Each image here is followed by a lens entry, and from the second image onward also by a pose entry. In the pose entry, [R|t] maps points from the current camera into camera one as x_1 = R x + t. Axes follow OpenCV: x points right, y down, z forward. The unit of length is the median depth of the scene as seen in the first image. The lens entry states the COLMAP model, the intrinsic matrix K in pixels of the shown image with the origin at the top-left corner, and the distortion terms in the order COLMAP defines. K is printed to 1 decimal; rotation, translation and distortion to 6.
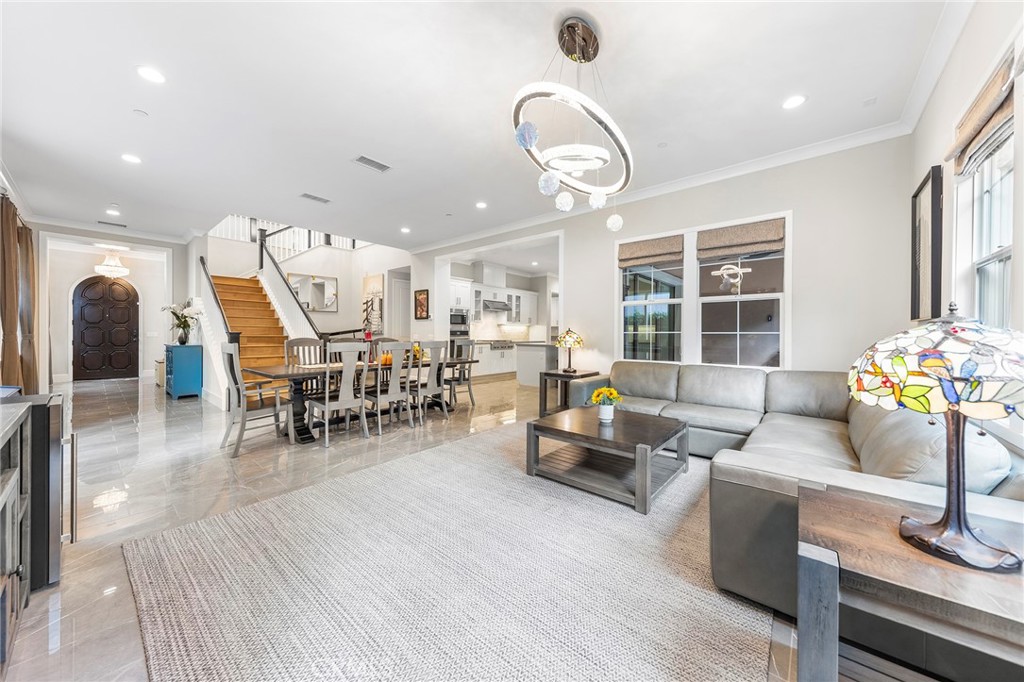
lens RADIAL K [[352.4, 0, 494.4], [0, 352.4, 336.7], [0, 0, 1]] dist [0.000748, -0.000908]
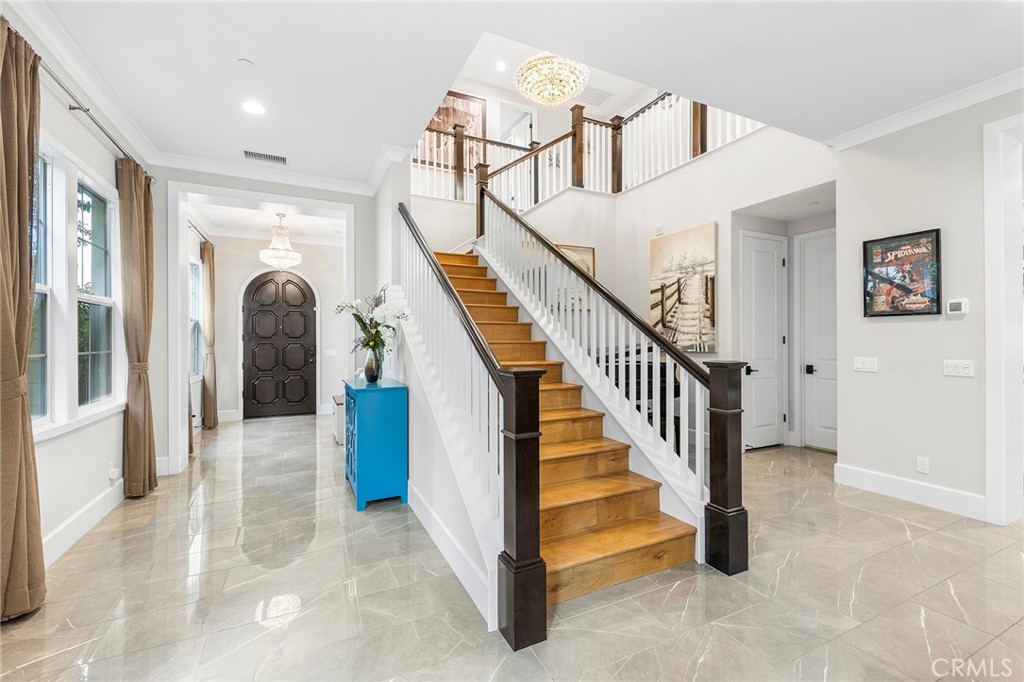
lens RADIAL K [[417.6, 0, 499.2], [0, 417.6, 339.2], [0, 0, 1]] dist [0.013385, -0.002466]
pose [[0.920540, -0.013846, -0.390403, -0.391533], [0.006774, 0.999787, -0.019485, -0.019075], [0.390590, 0.015292, 0.920438, 0.423157]]
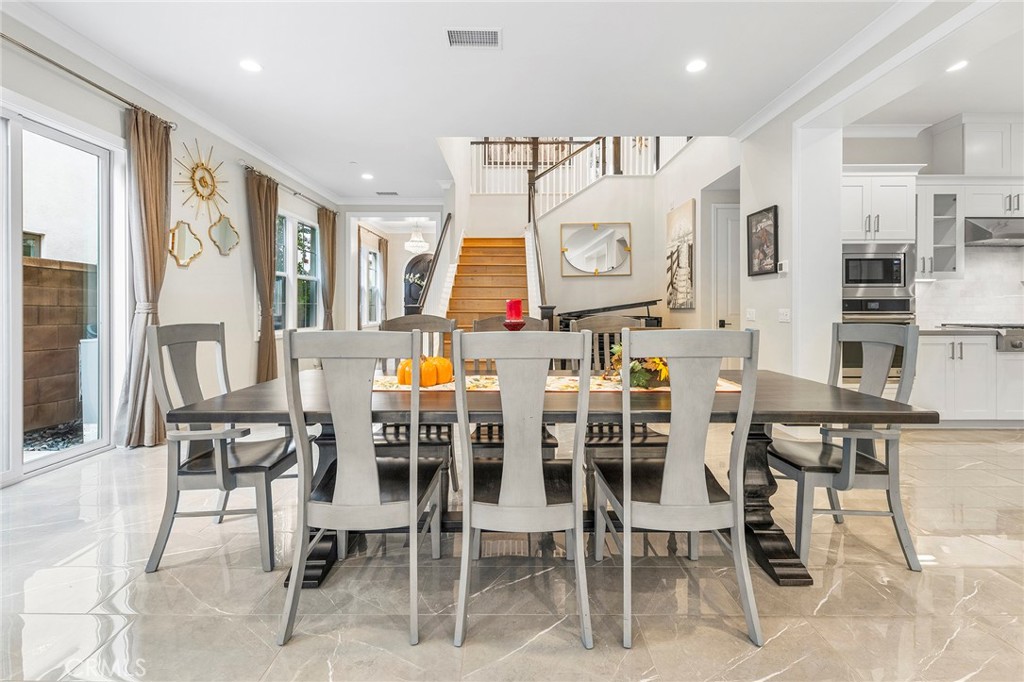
lens RADIAL K [[429.8, 0, 511.0], [0, 429.8, 307.8], [0, 0, 1]] dist [0.020080, -0.003536]
pose [[0.665176, -0.009764, -0.746623, -0.008104], [-0.004400, 0.999846, -0.016995, 0.002868], [0.746674, 0.014590, 0.665031, 0.375087]]
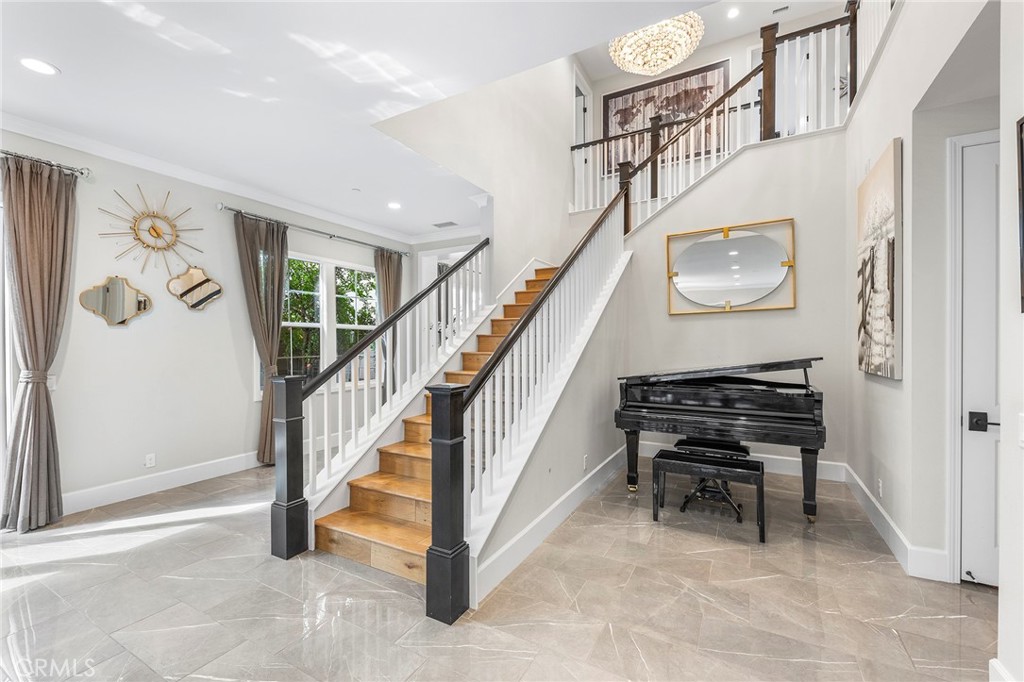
lens RADIAL K [[417.6, 0, 522.6], [0, 417.6, 343.5], [0, 0, 1]] dist [0.013385, -0.002466]
pose [[0.242903, -0.011084, -0.969987, -0.101104], [-0.008360, 0.999874, -0.013519, -0.030429], [0.970015, 0.011393, 0.242780, 0.725488]]
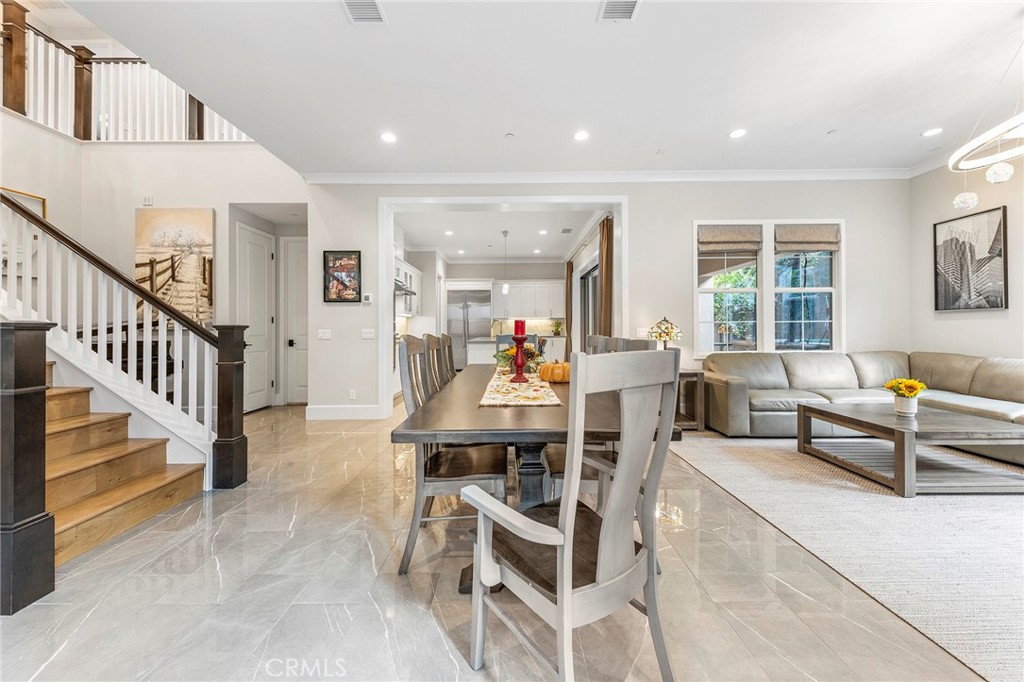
lens RADIAL K [[408.3, 0, 514.2], [0, 408.3, 328.5], [0, 0, 1]] dist [-0.010705, 0.000761]
pose [[0.742331, -0.011051, 0.669943, -0.415703], [0.017971, 0.999833, -0.003421, -0.000483], [-0.669793, 0.014579, 0.742405, 0.315130]]
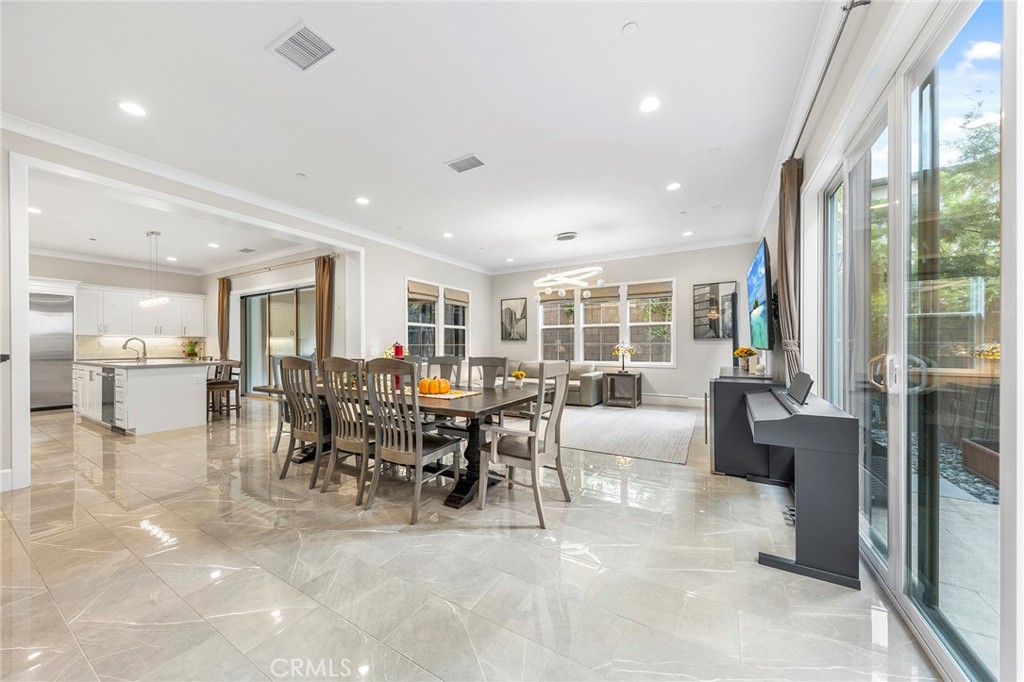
lens RADIAL K [[352.4, 0, 517.1], [0, 352.4, 347.6], [0, 0, 1]] dist [0.000748, -0.000908]
pose [[-0.215371, -0.010603, 0.976475, -0.667700], [0.011901, 0.999838, 0.013482, -0.010194], [-0.976460, 0.014525, -0.215210, 0.549621]]
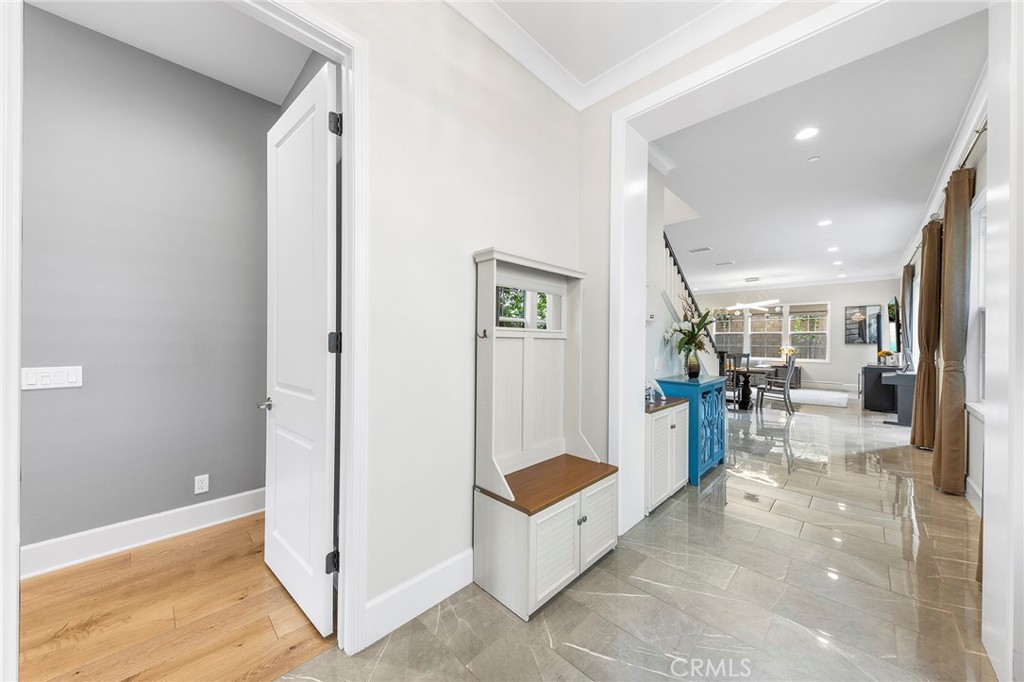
lens RADIAL K [[352.4, 0, 502.1], [0, 352.4, 344.1], [0, 0, 1]] dist [0.000748, -0.000908]
pose [[0.071293, -0.009427, 0.997411, -1.301866], [-0.005862, 0.999934, 0.009870, -0.018601], [-0.997438, -0.006551, 0.071233, 1.108236]]
